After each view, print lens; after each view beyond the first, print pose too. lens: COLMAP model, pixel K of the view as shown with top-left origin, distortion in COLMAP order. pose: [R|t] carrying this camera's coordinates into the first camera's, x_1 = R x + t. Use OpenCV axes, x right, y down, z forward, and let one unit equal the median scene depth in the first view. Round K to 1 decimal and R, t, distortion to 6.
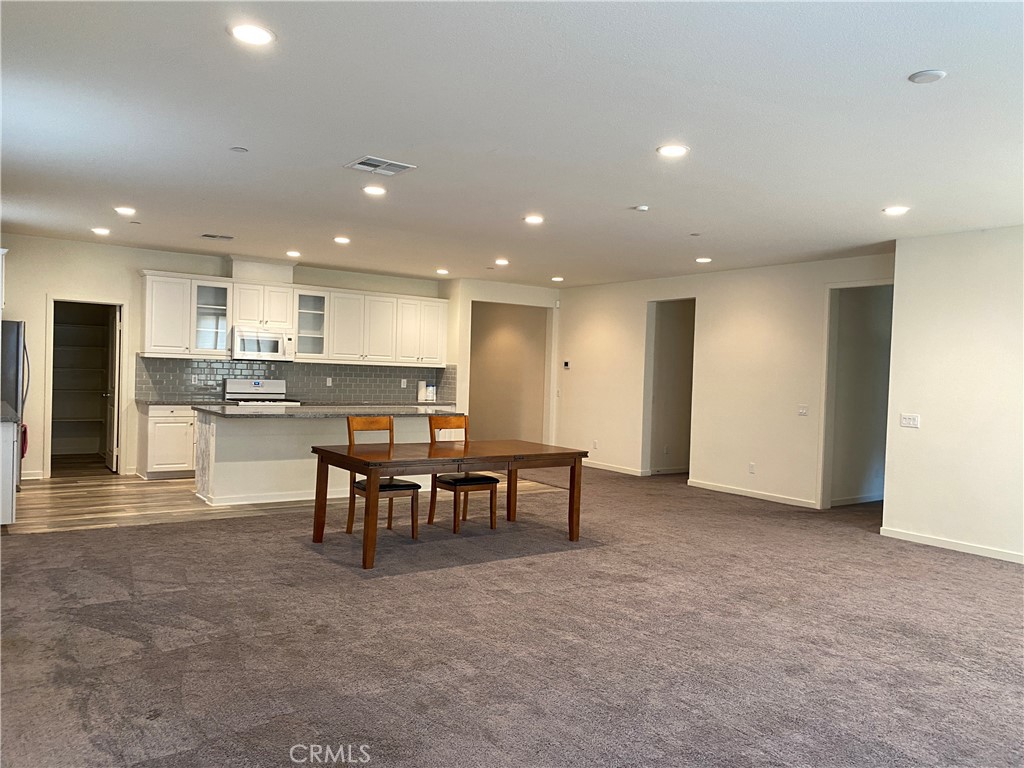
lens RADIAL K [[773.8, 0, 513.8], [0, 773.8, 391.8], [0, 0, 1]] dist [0.025989, -0.038723]
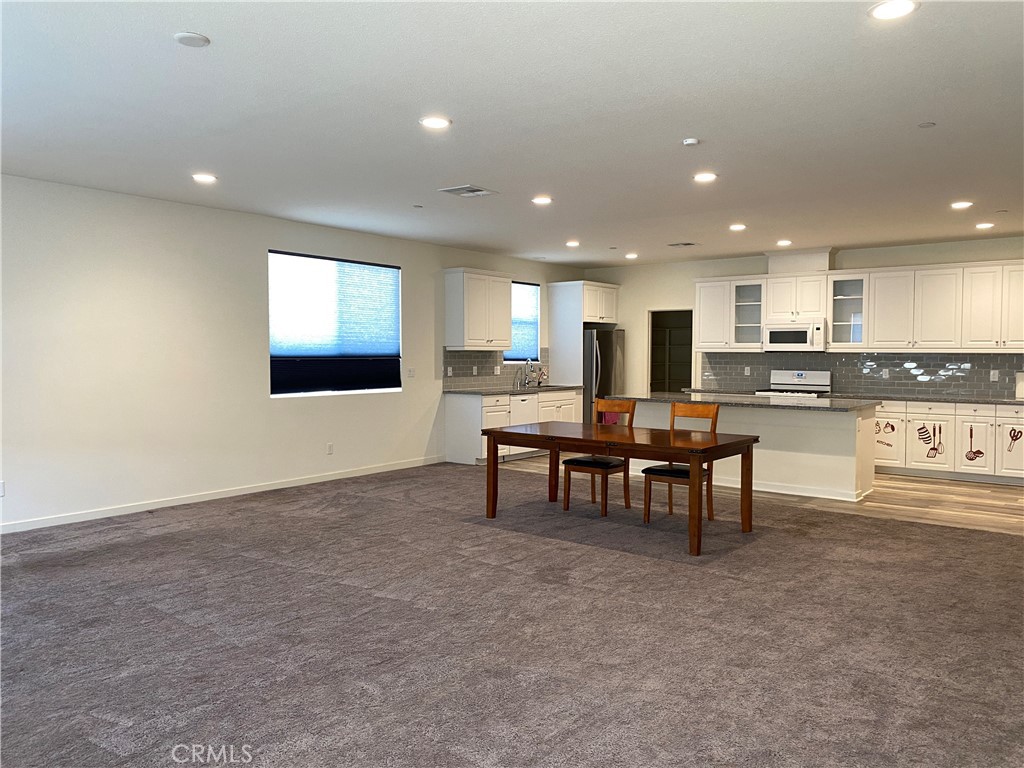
lens RADIAL K [[773.8, 0, 514.6], [0, 773.8, 375.4], [0, 0, 1]] dist [0.025989, -0.038723]
pose [[0.287118, -0.003019, -0.957890, 0.552088], [-0.020922, 0.999737, -0.009422, 0.007496], [0.957667, 0.022747, 0.286979, 0.381195]]
